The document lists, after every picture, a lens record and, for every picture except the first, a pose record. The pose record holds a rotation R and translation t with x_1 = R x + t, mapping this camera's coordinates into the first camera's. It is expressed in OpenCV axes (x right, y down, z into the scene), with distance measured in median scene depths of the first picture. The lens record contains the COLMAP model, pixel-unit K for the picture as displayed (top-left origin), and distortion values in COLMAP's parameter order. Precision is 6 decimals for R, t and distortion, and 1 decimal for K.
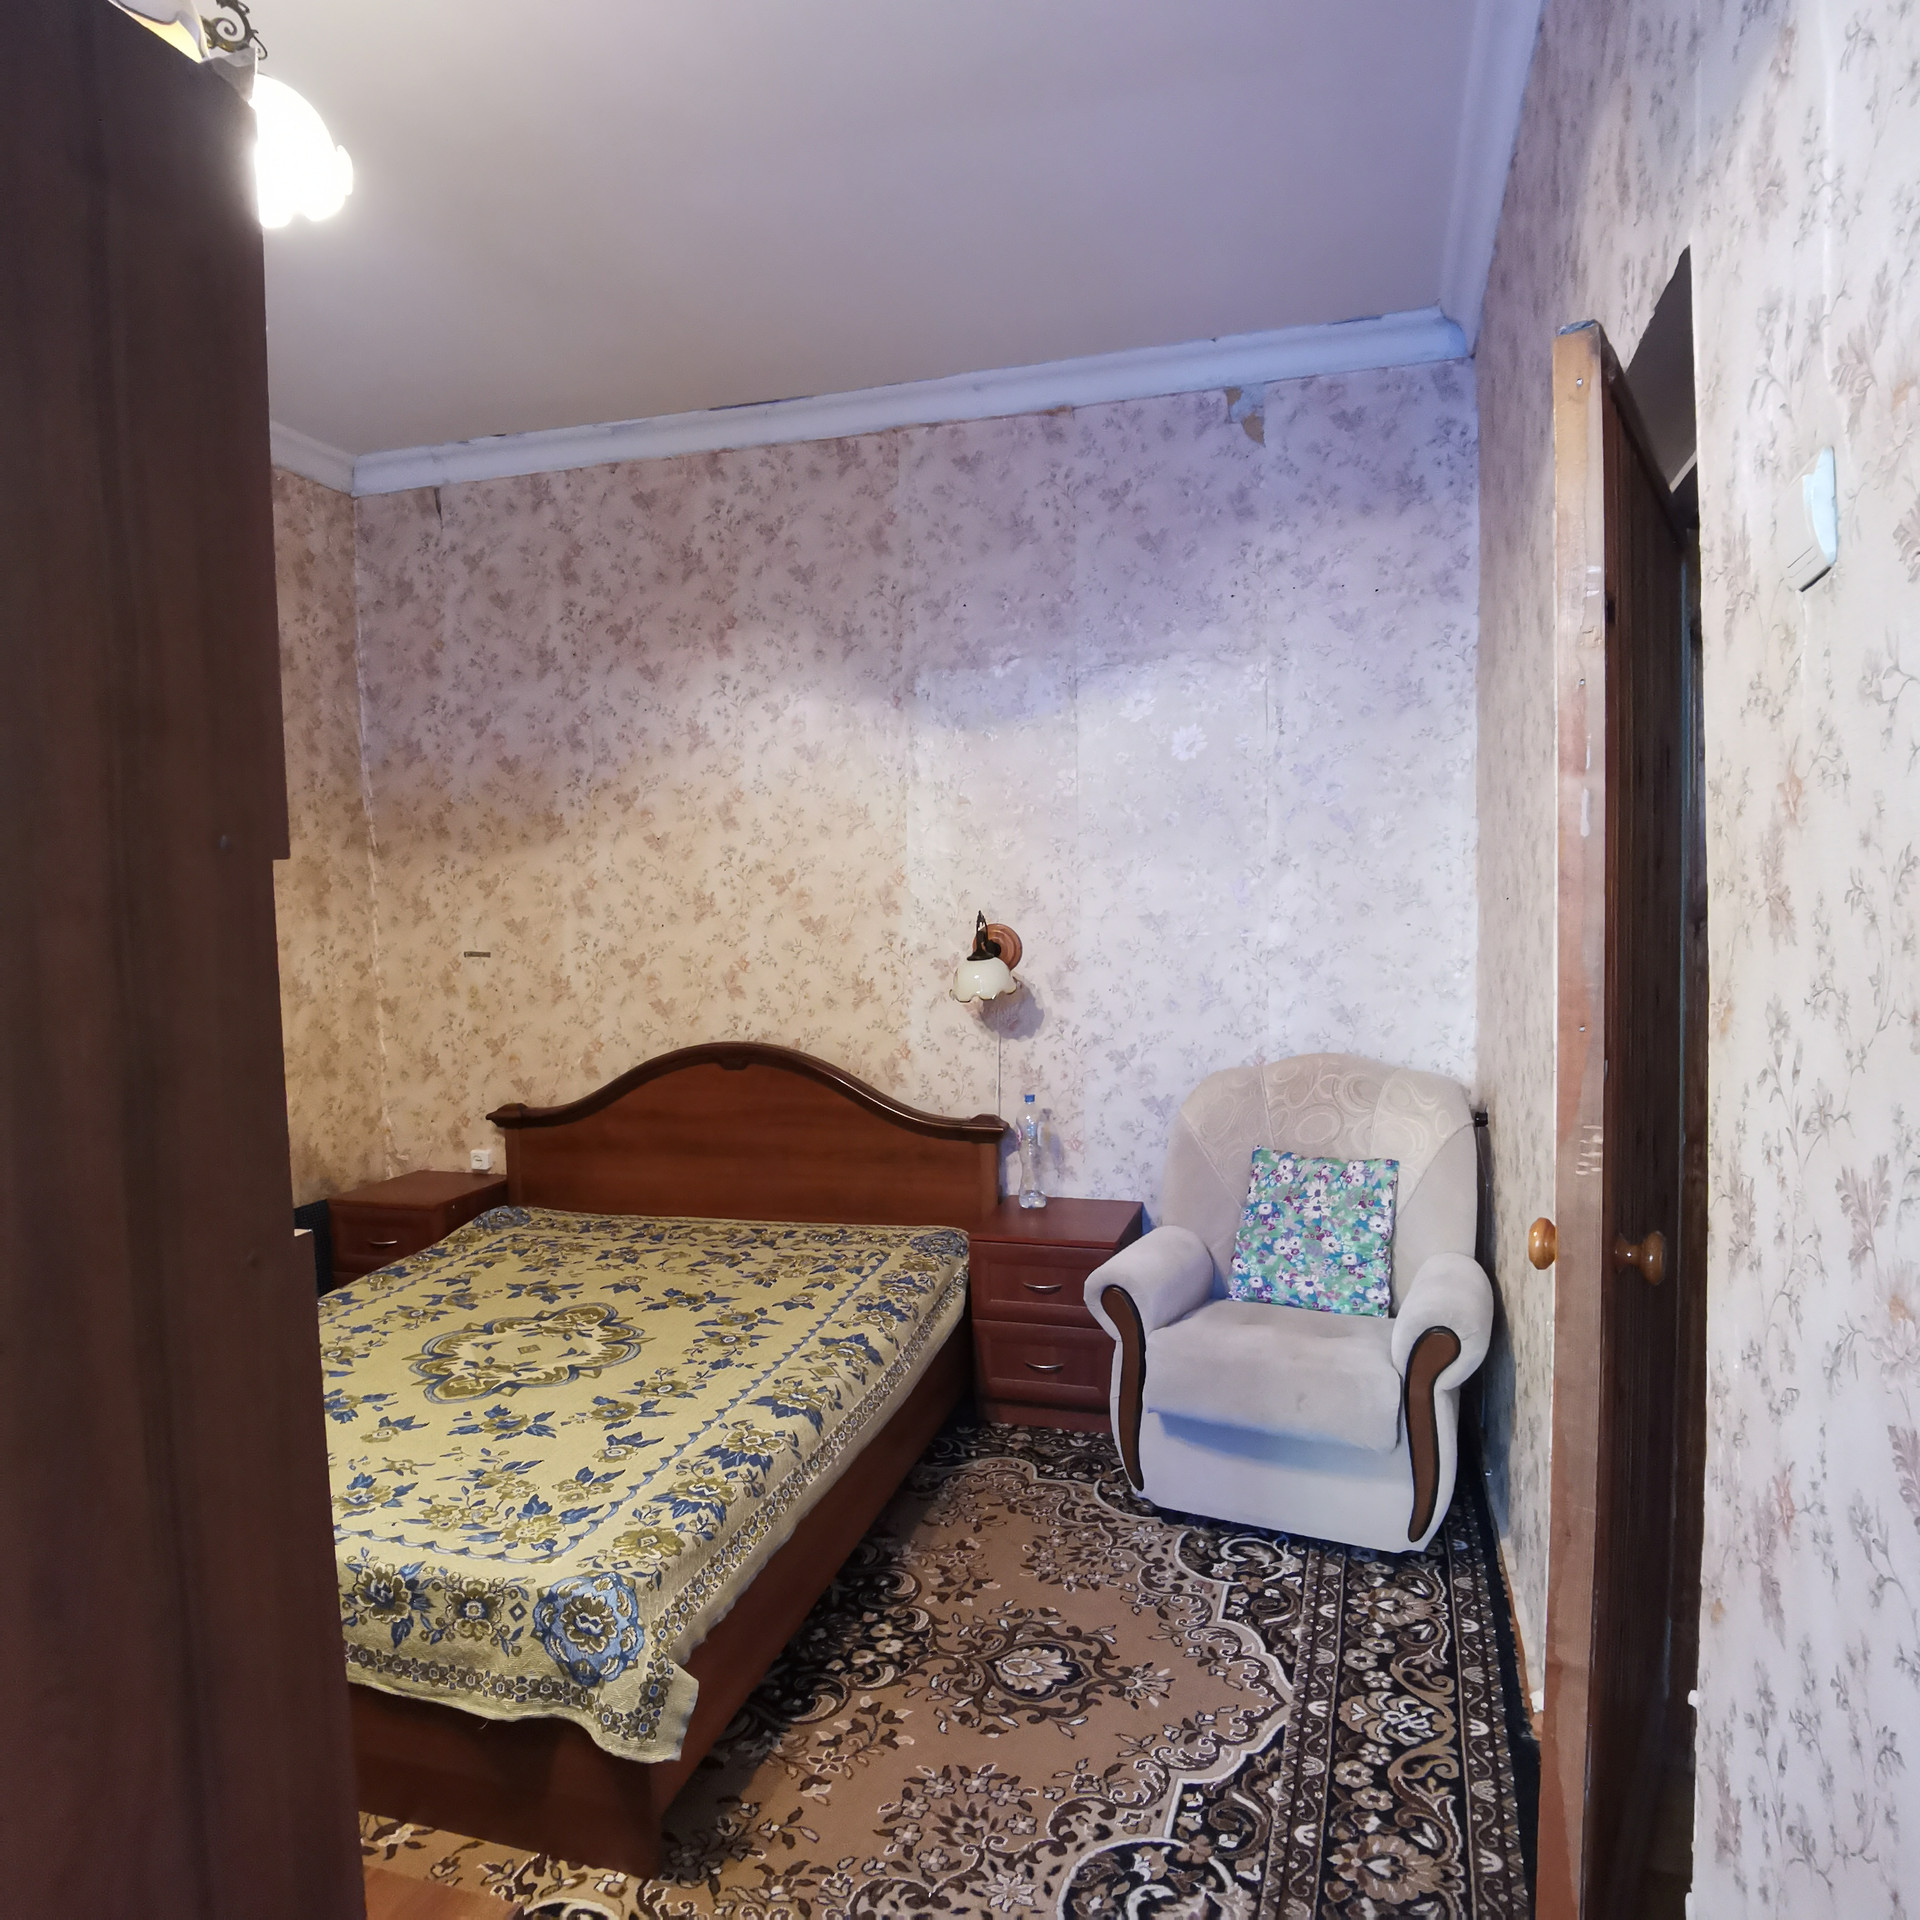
lens RADIAL K [[1286.5, 0, 953.4], [0, 1286.5, 976.2], [0, 0, 1]] dist [0.025983, -0.071291]
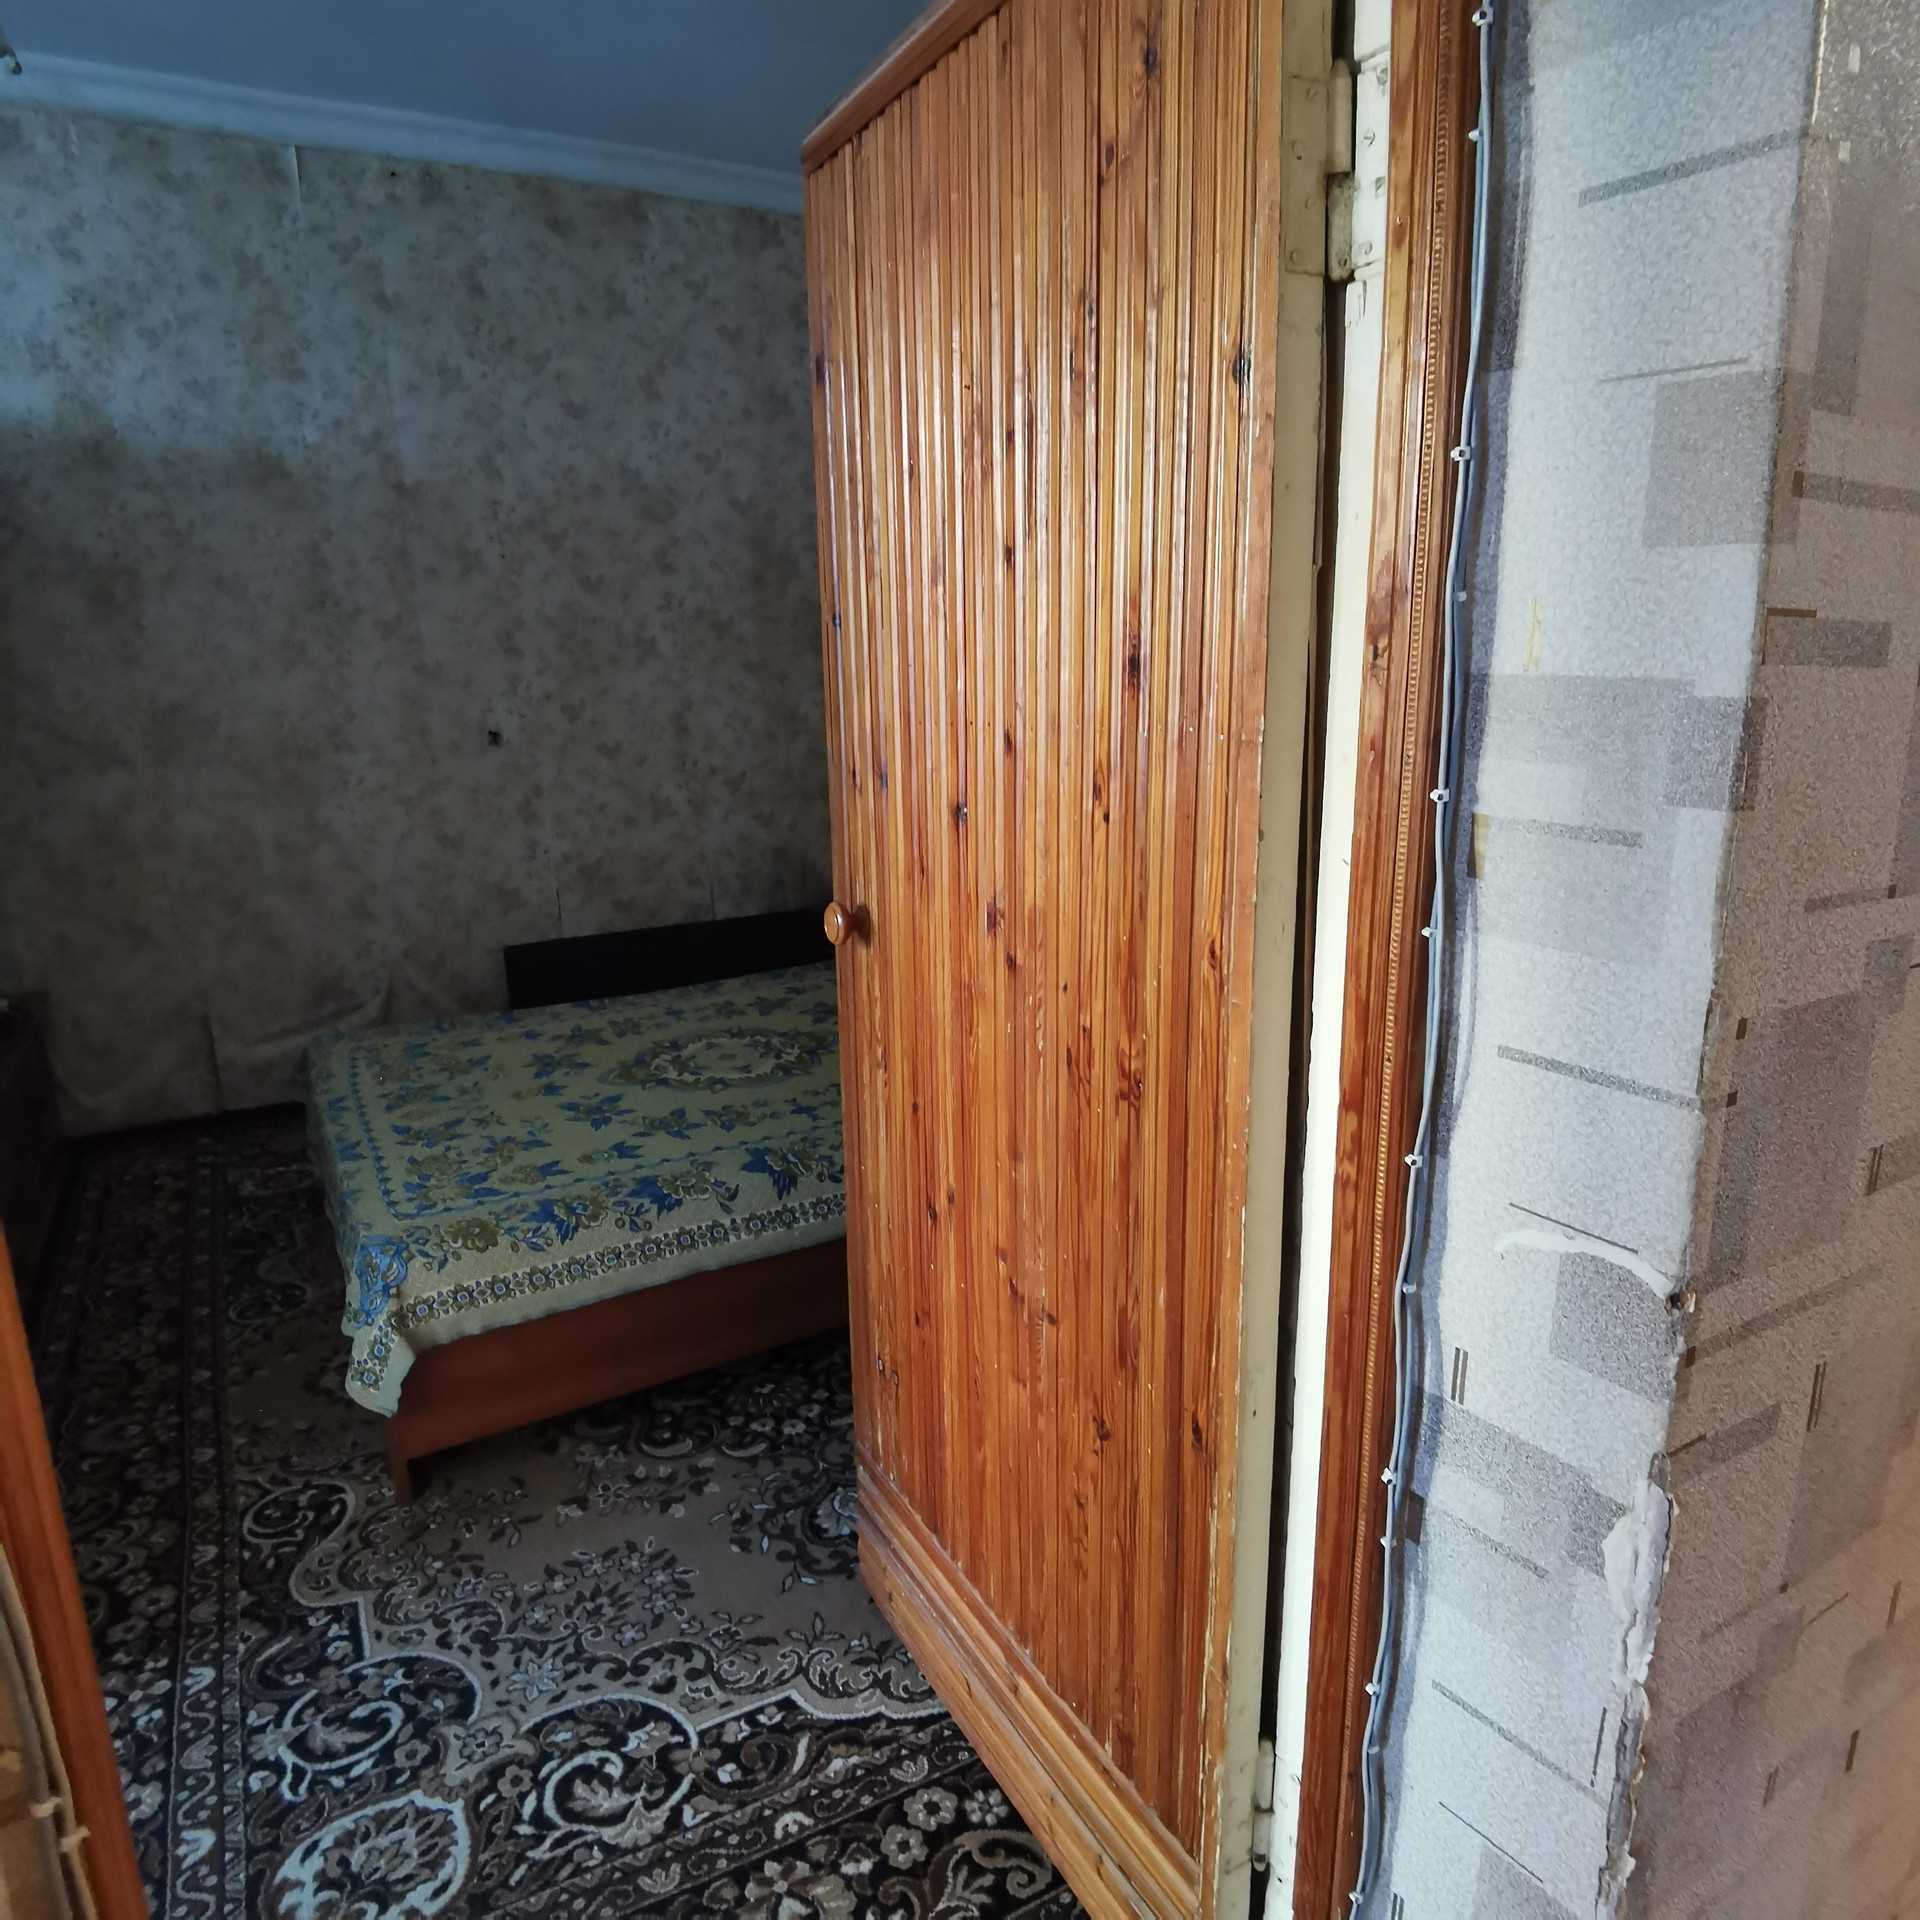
lens RADIAL K [[1286.5, 0, 909.5], [0, 1286.5, 955.8], [0, 0, 1]] dist [0.025983, -0.071291]
pose [[0.720865, 0.157804, -0.674871, 0.436344], [-0.035392, 0.980845, 0.191546, -0.005492], [0.692171, -0.114194, 0.712642, 0.306389]]
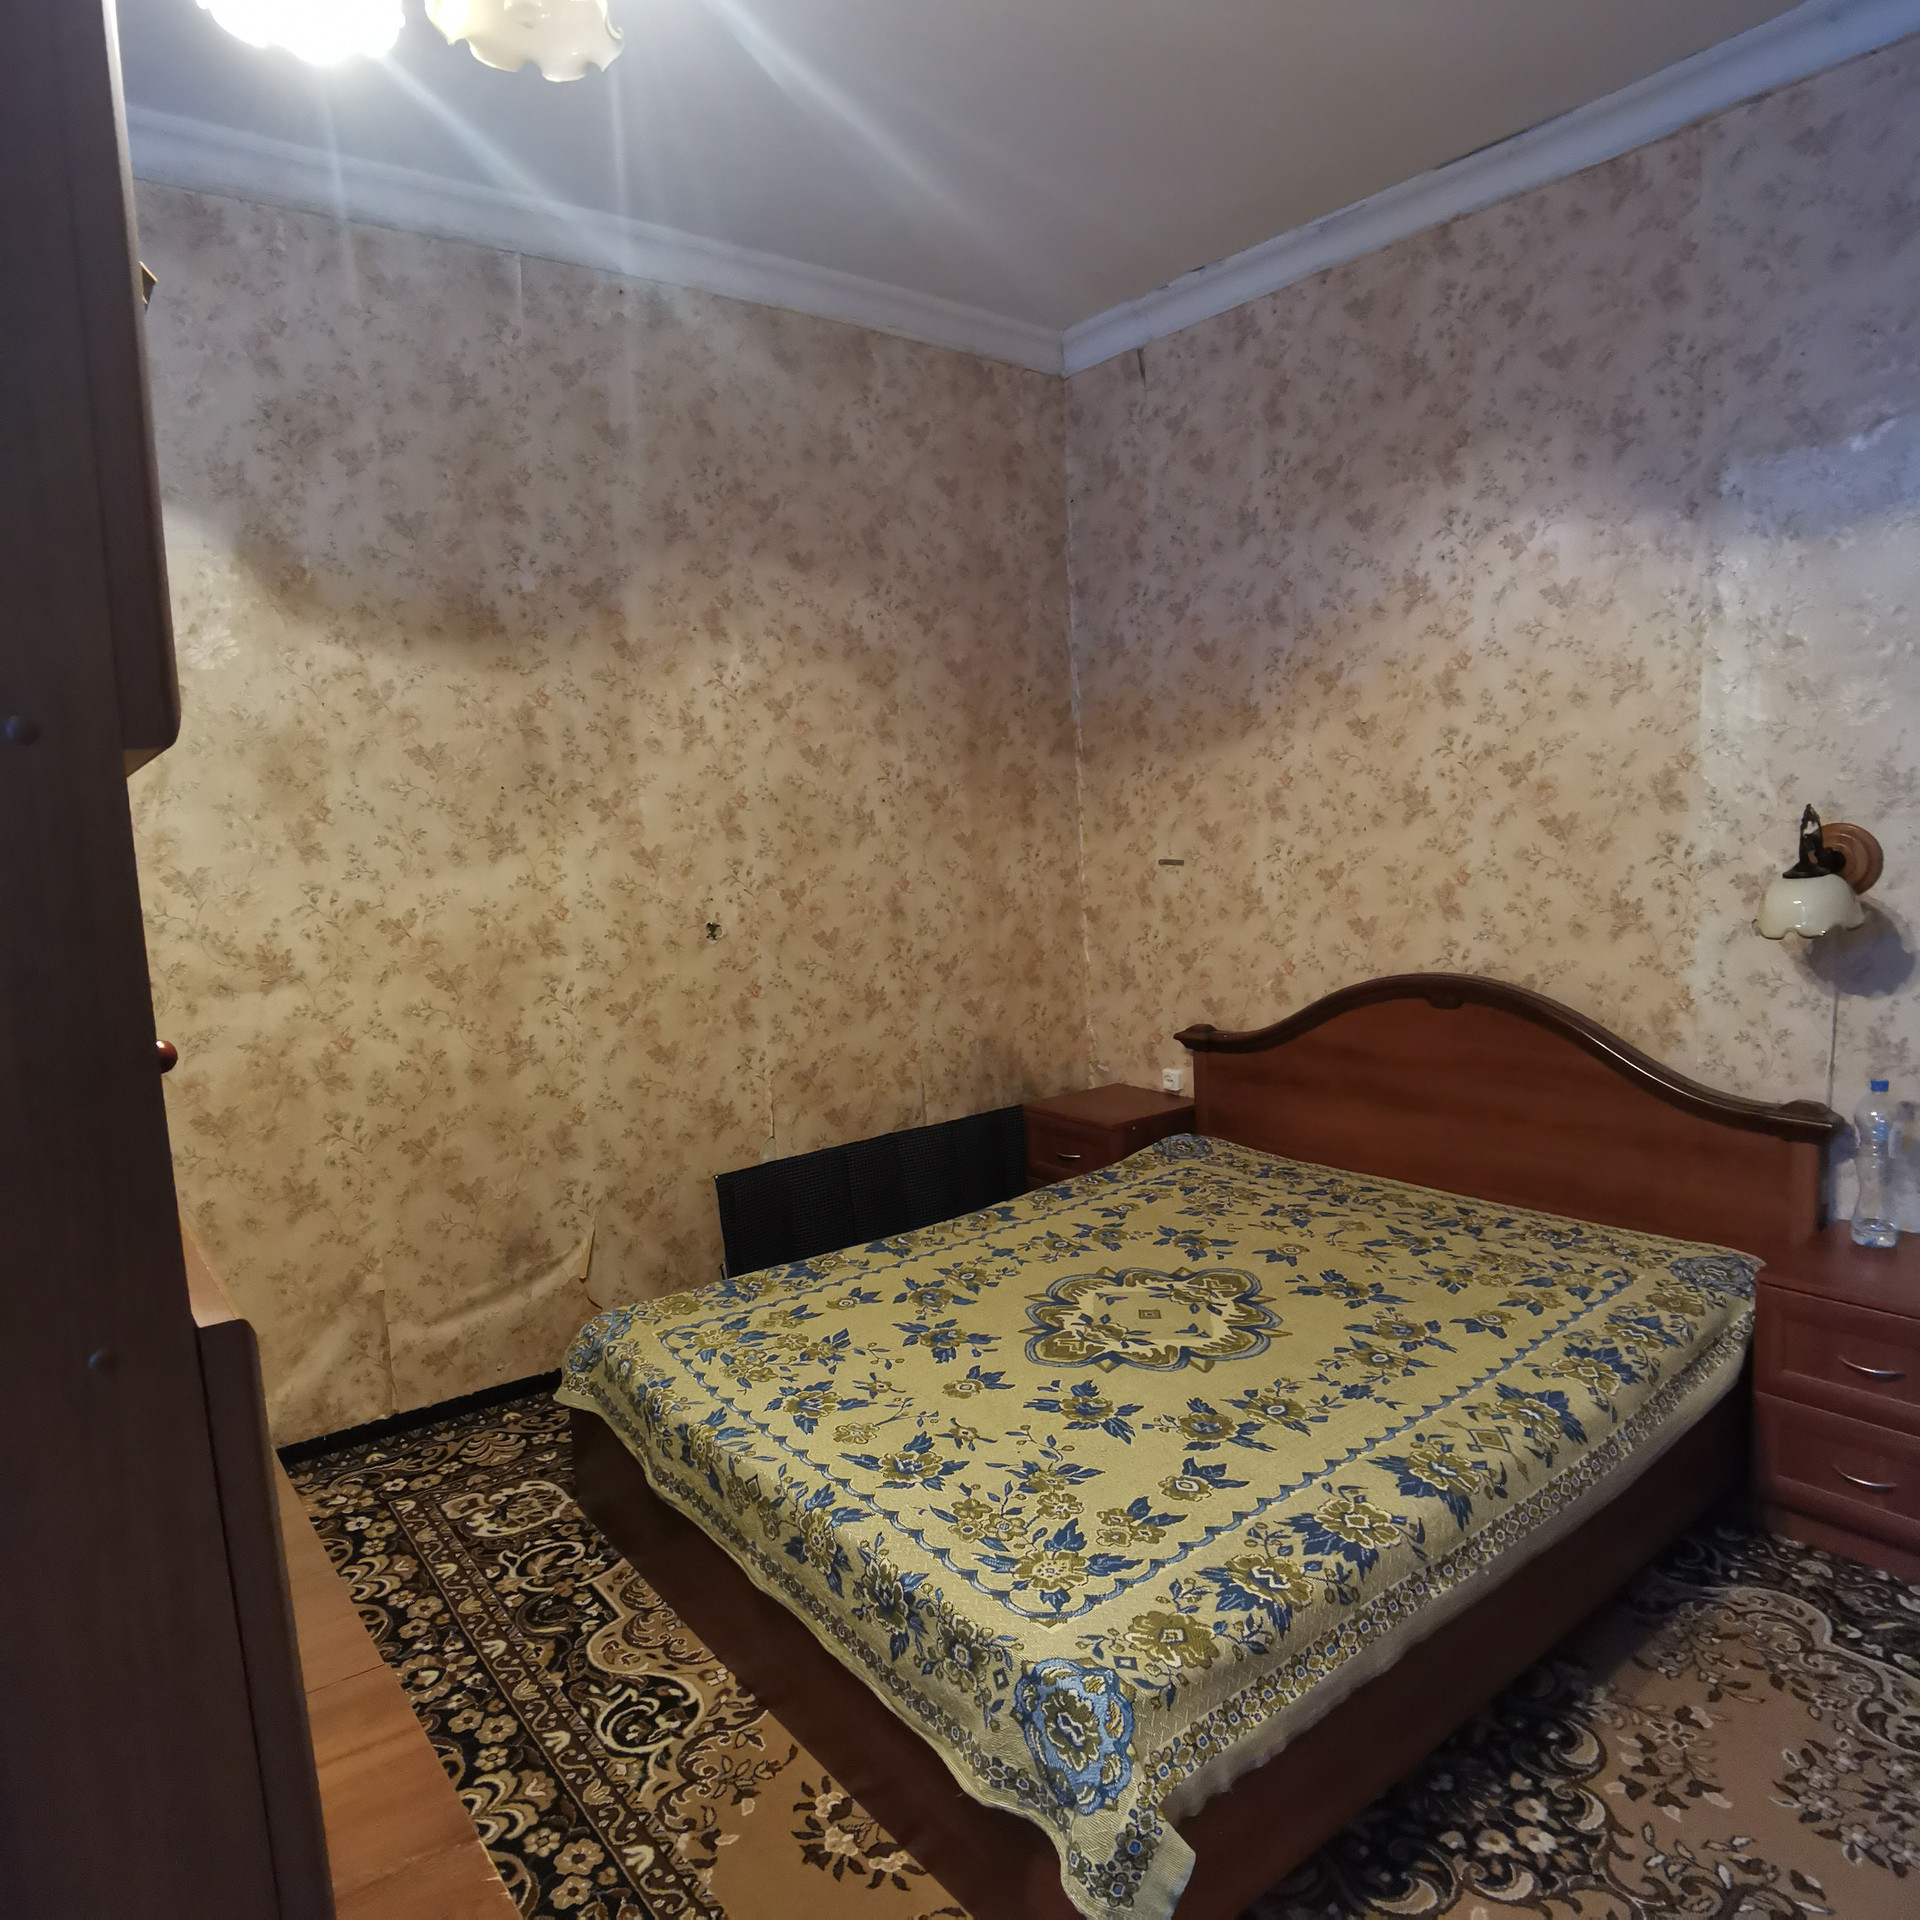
lens RADIAL K [[1286.5, 0, 938.3], [0, 1286.5, 969.7], [0, 0, 1]] dist [0.025983, -0.071291]
pose [[0.811912, 0.054726, -0.581209, 0.046737], [-0.011542, 0.996907, 0.077744, -0.011952], [0.583665, -0.056414, 0.810032, 0.188749]]
